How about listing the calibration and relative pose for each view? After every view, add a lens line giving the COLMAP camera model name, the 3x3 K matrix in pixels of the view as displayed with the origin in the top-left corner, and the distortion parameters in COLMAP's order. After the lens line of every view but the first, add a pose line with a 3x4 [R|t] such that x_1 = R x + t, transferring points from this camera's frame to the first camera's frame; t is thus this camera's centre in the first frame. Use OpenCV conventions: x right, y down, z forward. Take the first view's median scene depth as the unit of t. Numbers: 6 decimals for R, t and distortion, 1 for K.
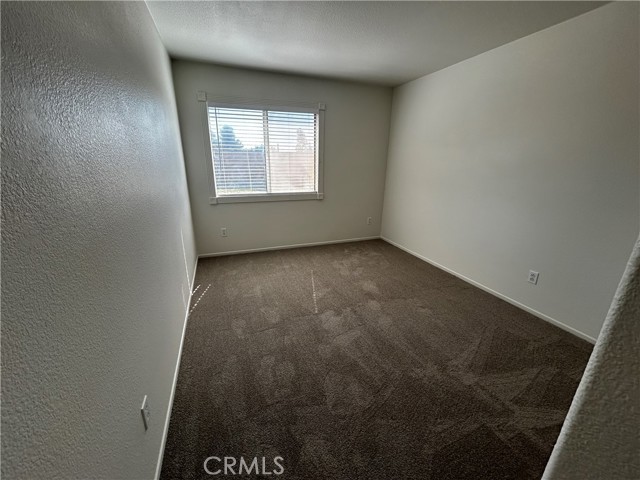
lens RADIAL K [[258.2, 0, 319.9], [0, 258.2, 242.3], [0, 0, 1]] dist [-0.003228, 0.000774]
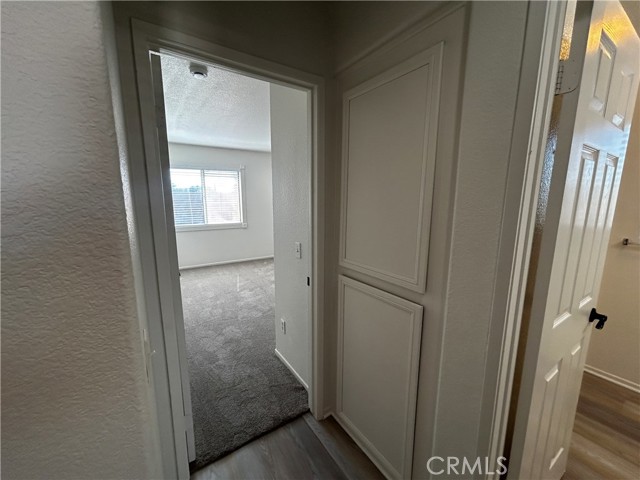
lens RADIAL K [[258.2, 0, 319.5], [0, 258.2, 239.6], [0, 0, 1]] dist [-0.003228, 0.000774]
pose [[0.974581, -0.045307, 0.219406, 0.107795], [0.077414, 0.987116, -0.140030, 0.158280], [-0.210235, 0.153455, 0.965532, -0.553897]]
